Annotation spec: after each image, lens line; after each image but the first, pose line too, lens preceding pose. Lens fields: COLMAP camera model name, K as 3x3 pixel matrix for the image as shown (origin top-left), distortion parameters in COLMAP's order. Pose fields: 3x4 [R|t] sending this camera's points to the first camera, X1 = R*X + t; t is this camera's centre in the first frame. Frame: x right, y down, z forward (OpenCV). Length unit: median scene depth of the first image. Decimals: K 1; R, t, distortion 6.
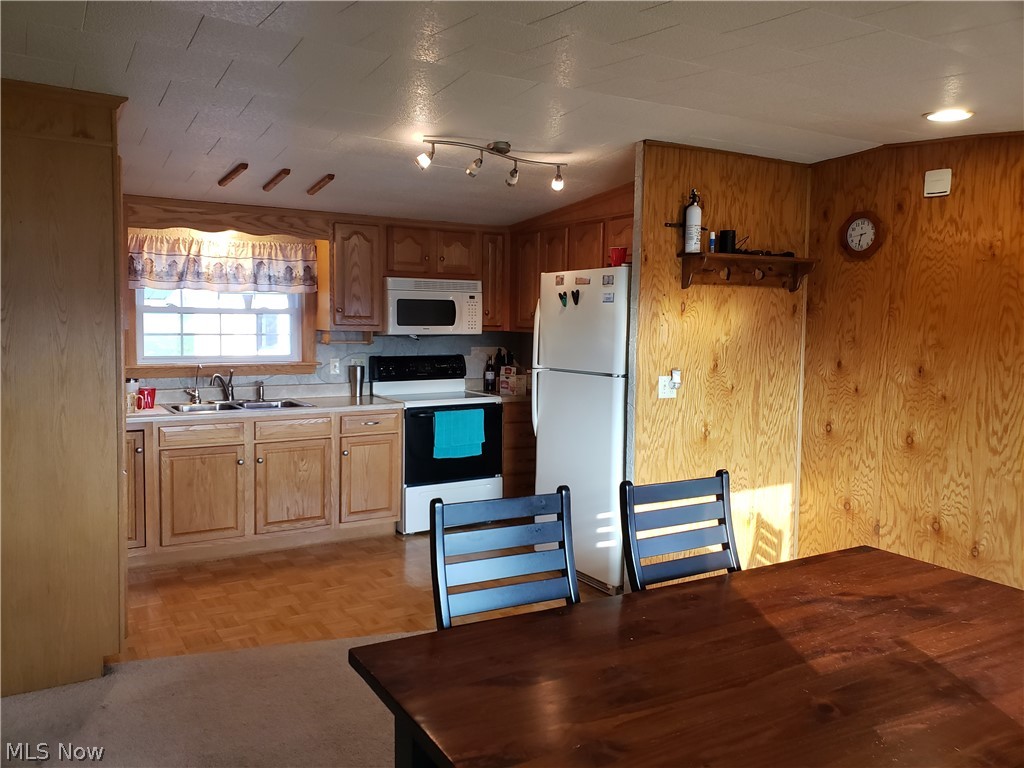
lens RADIAL K [[812.2, 0, 512.0], [0, 812.2, 384.0], [0, 0, 1]] dist [0.110602, -0.123359]
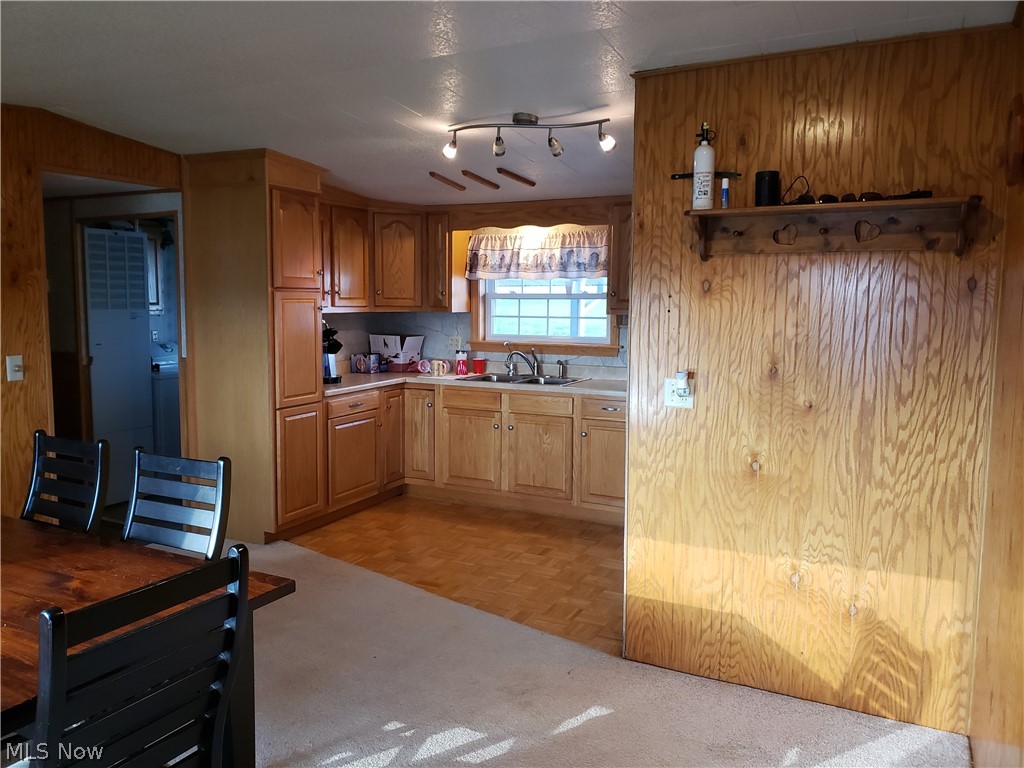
lens RADIAL K [[812.2, 0, 512.0], [0, 812.2, 384.0], [0, 0, 1]] dist [0.110602, -0.123359]
pose [[0.529213, 0.084450, -0.844276, 0.679676], [-0.067751, 0.996063, 0.057165, -0.033992], [0.845780, 0.026948, 0.532851, 0.424637]]
